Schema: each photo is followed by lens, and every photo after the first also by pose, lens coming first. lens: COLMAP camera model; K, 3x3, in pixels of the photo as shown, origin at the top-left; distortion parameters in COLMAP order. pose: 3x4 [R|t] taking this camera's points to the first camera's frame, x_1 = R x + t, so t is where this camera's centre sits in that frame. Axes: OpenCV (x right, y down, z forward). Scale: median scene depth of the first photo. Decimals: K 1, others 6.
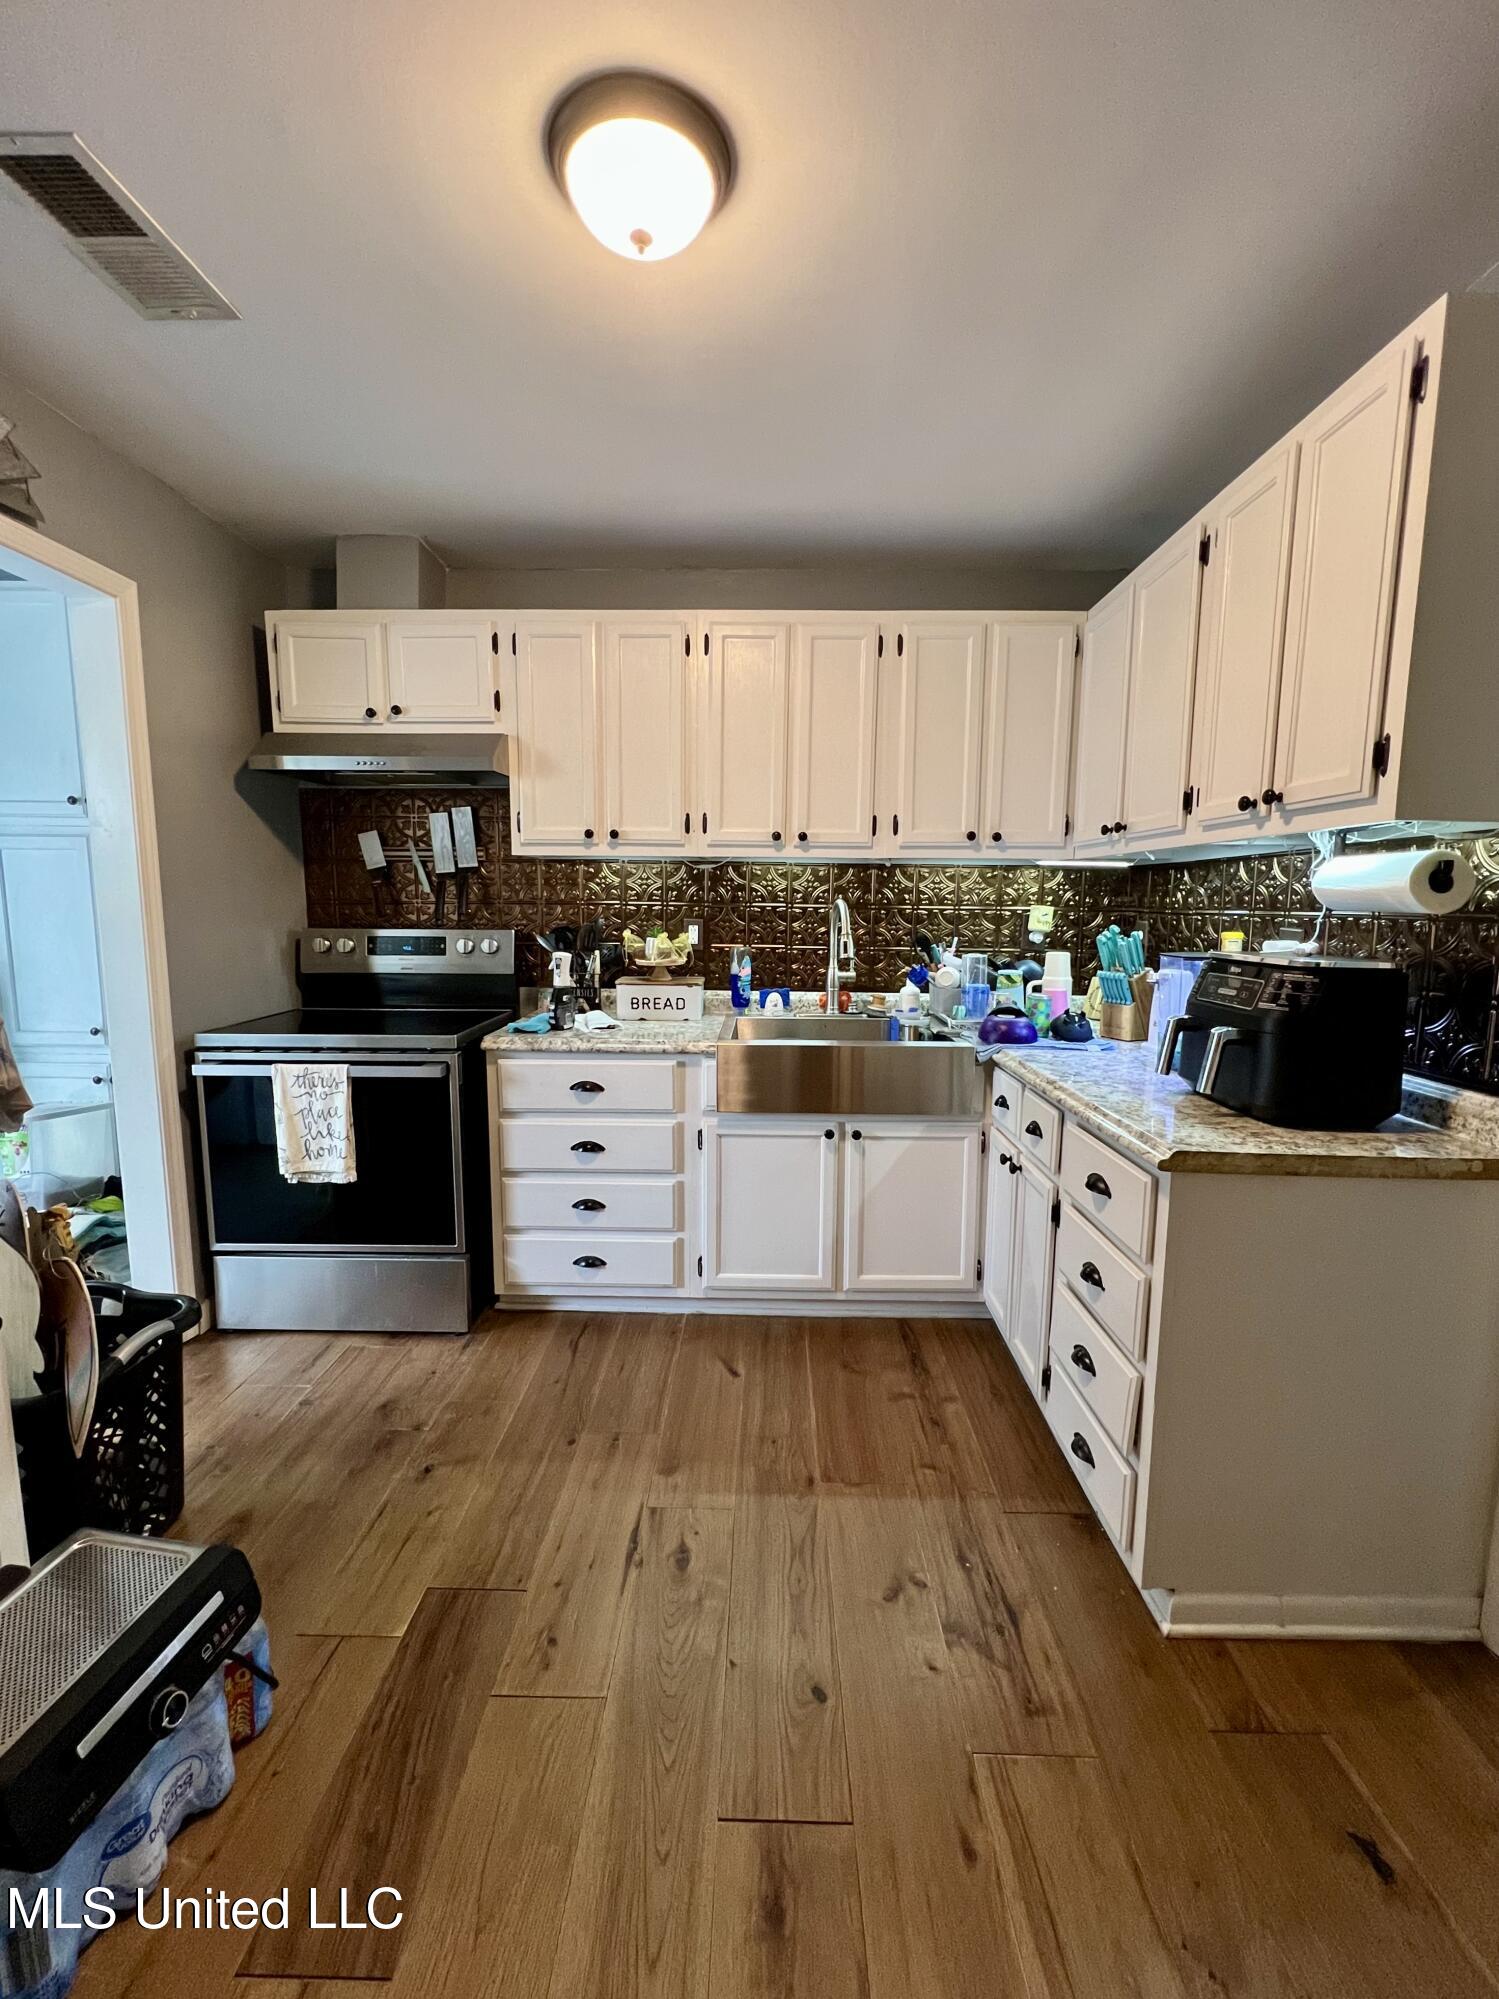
lens RADIAL K [[798.7, 0, 747.2], [0, 798.7, 1002.6], [0, 0, 1]] dist [0.002883, 0.000193]
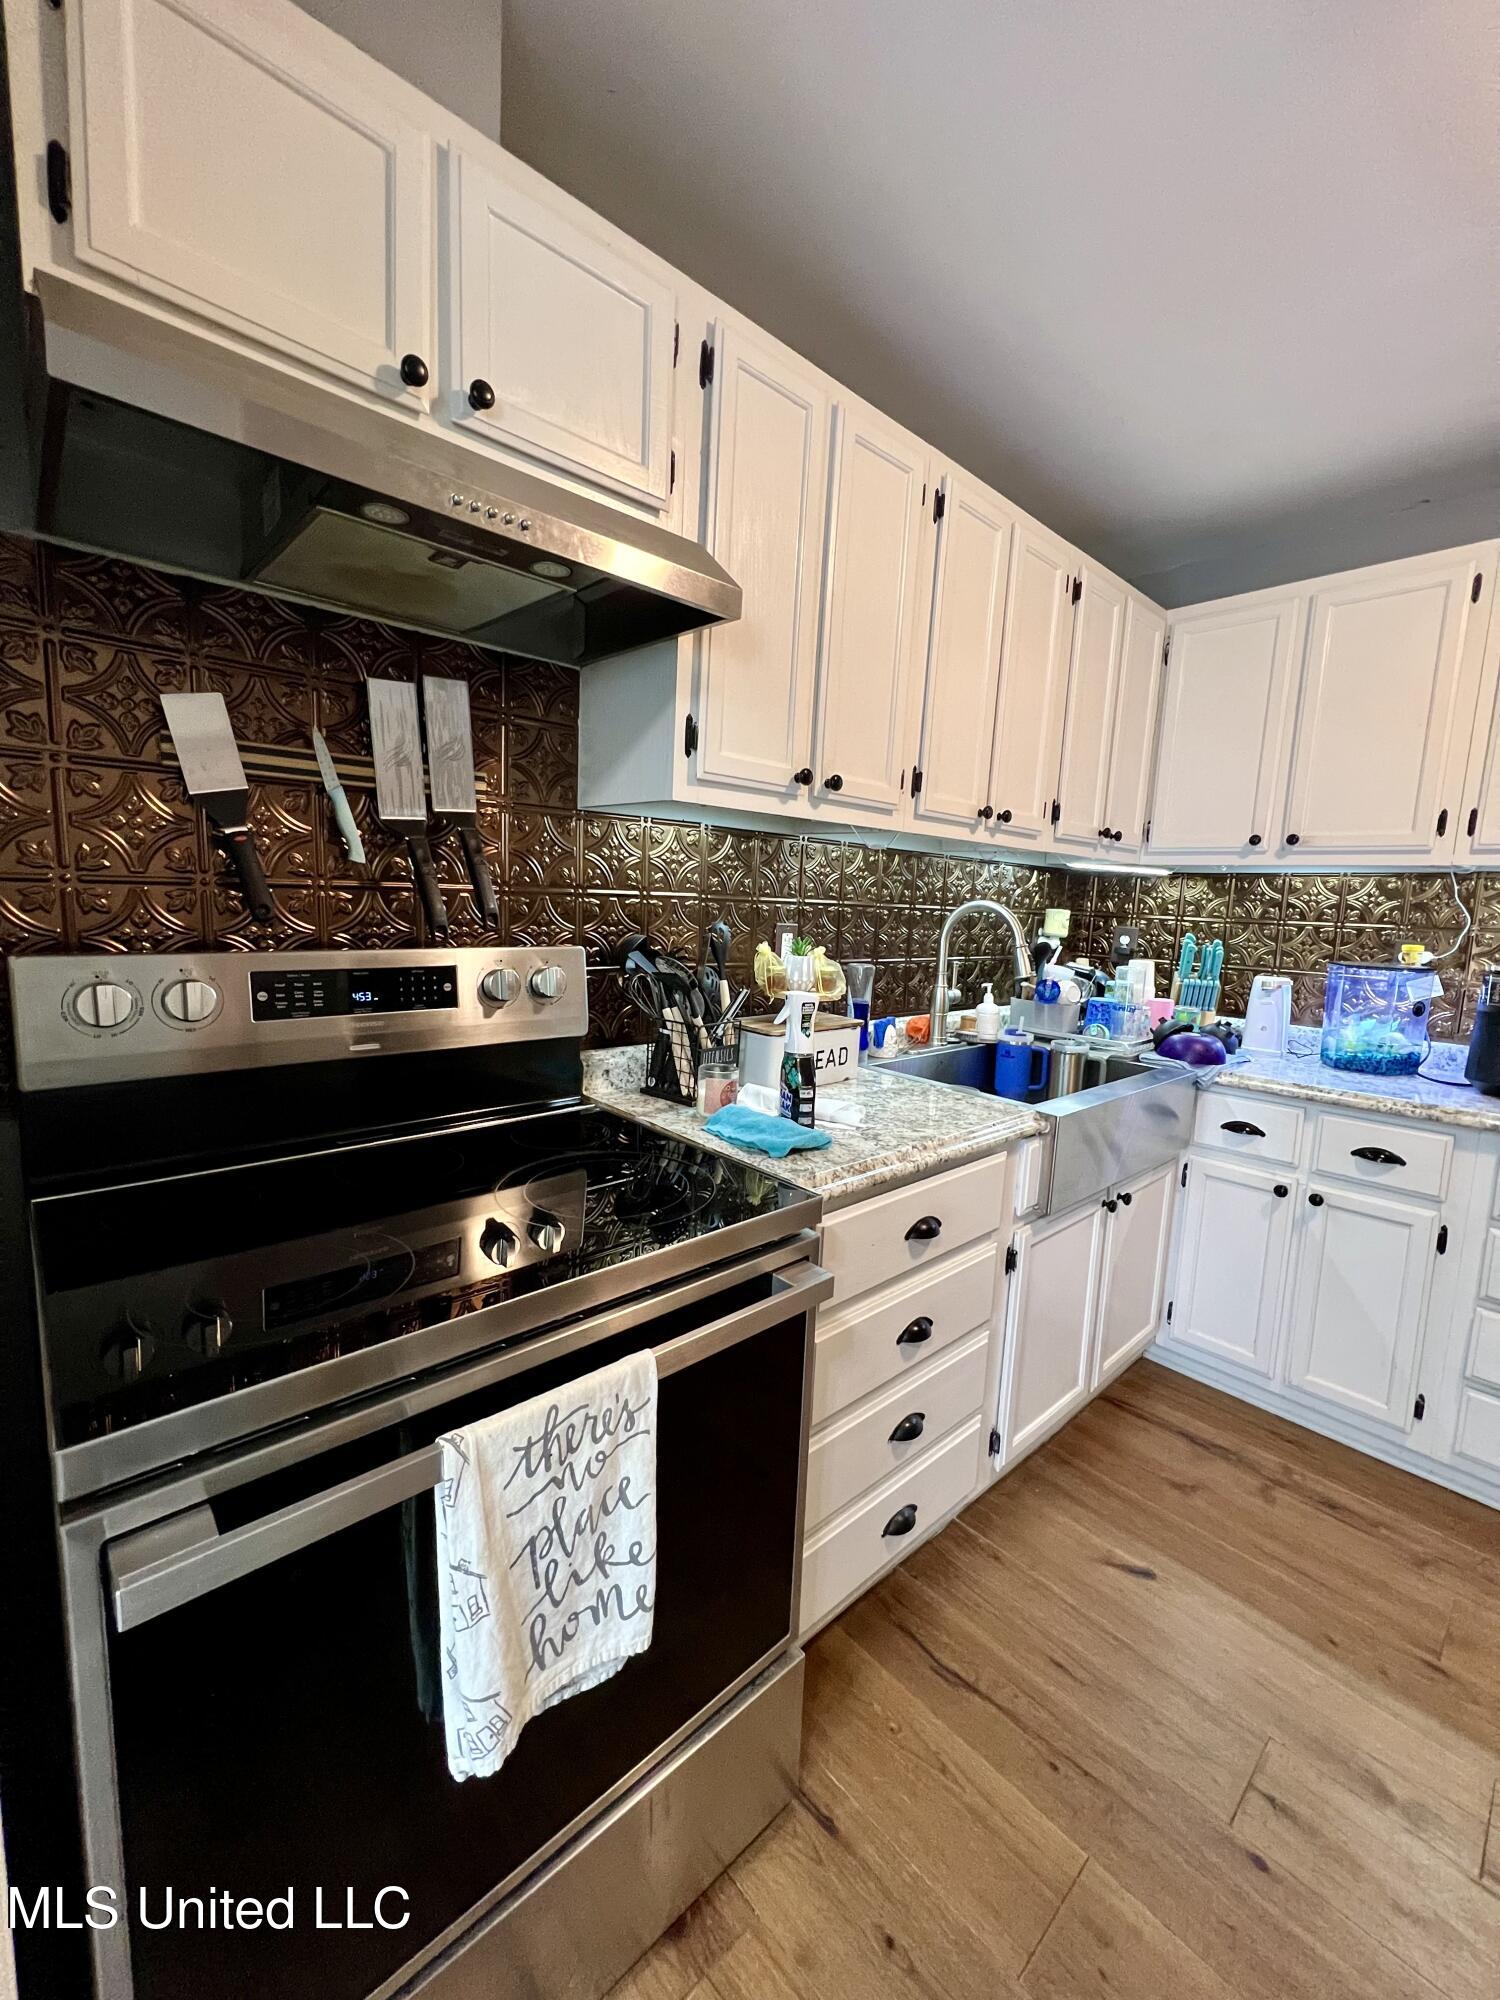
lens RADIAL K [[799.1, 0, 752.4], [0, 799.1, 993.3], [0, 0, 1]] dist [0.002883, 0.000193]
pose [[0.716923, -0.064055, 0.694203, -0.706331], [0.045551, 0.997946, 0.045039, -0.099105], [-0.695662, -0.000668, 0.718369, 0.703963]]
